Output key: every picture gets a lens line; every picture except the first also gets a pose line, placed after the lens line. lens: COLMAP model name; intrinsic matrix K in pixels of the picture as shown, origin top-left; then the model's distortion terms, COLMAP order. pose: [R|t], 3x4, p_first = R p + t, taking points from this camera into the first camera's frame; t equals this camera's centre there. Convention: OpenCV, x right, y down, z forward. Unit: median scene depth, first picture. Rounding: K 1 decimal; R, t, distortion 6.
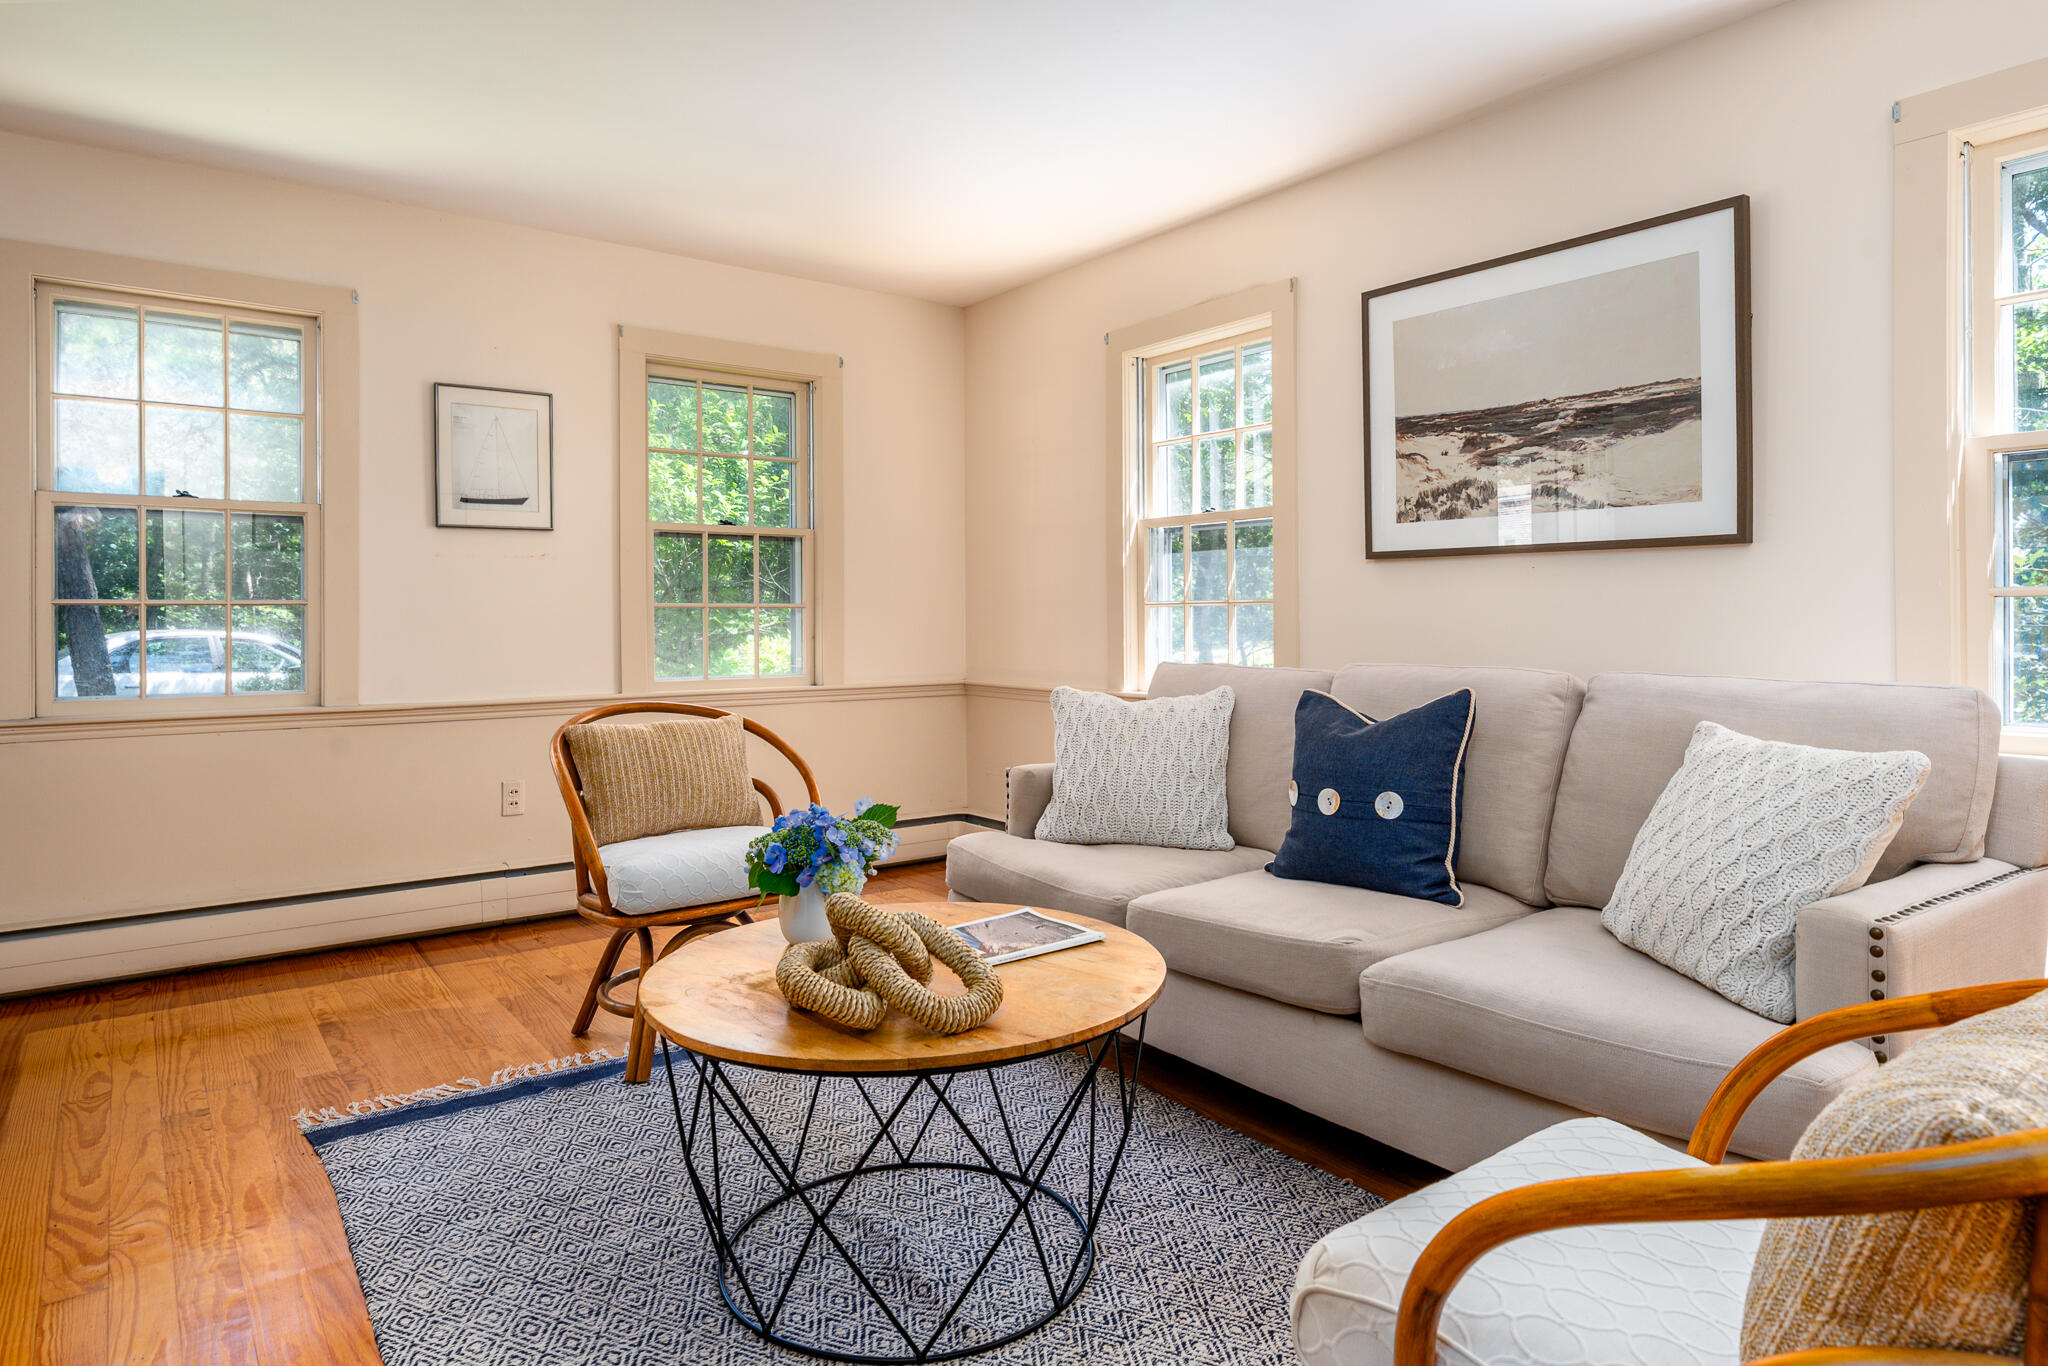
lens RADIAL K [[1217.4, 0, 1022.1], [0, 1217.4, 610.0], [0, 0, 1]] dist [-0.003609, -0.000385]
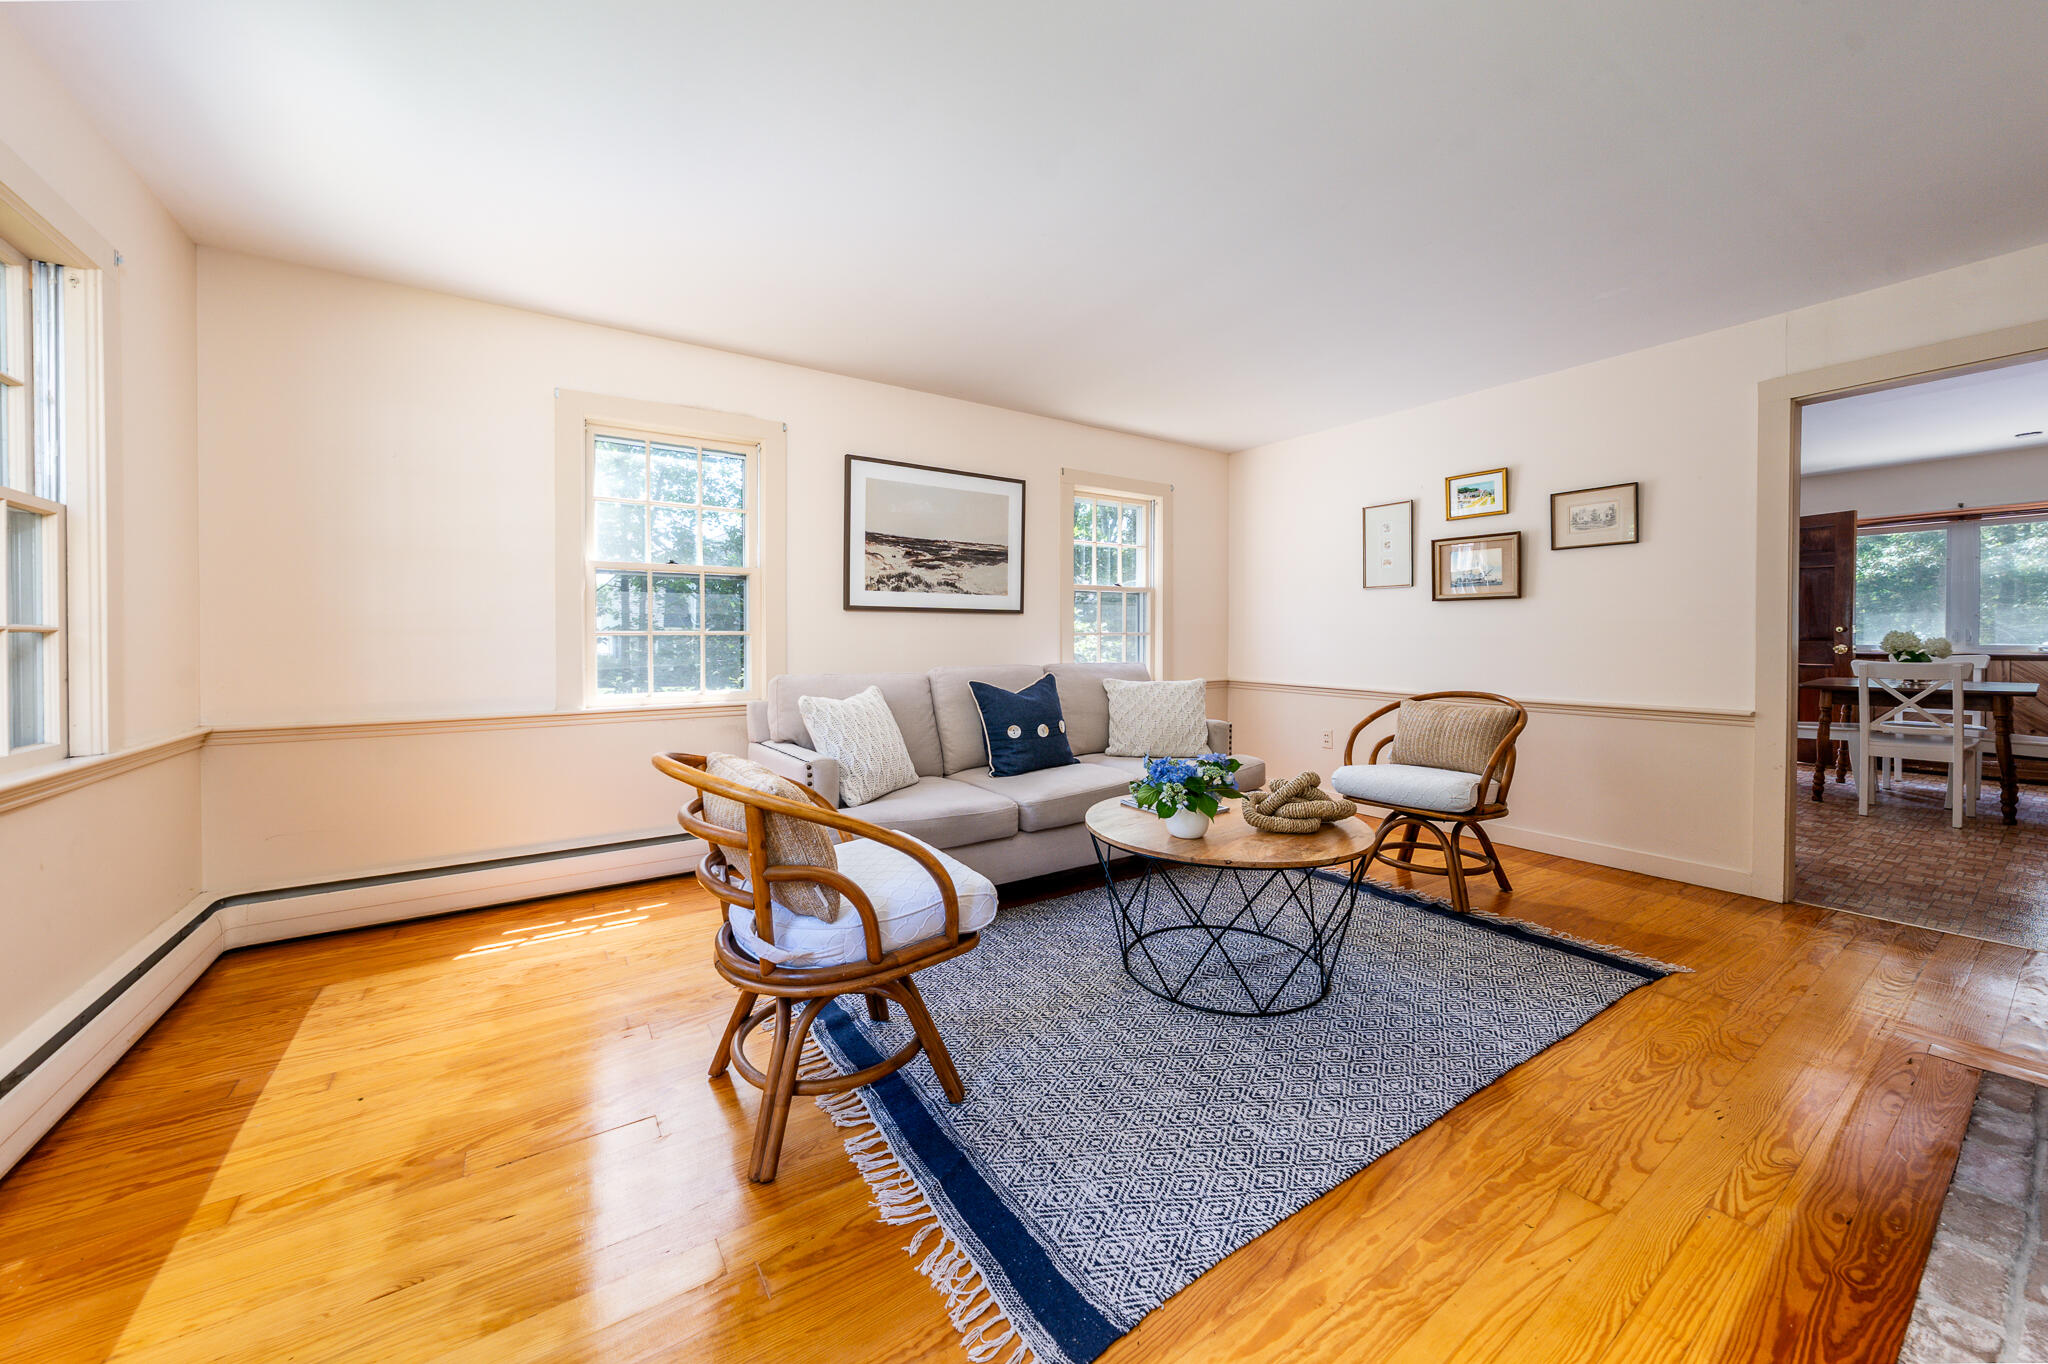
lens RADIAL K [[713.3, 0, 991.5], [0, 713.3, 644.2], [0, 0, 1]] dist [0.000404, -0.000213]
pose [[0.079637, -0.006317, 0.996804, -0.775770], [-0.003134, 0.999973, 0.006587, 0.000225], [-0.996819, -0.003649, 0.079615, 0.784592]]
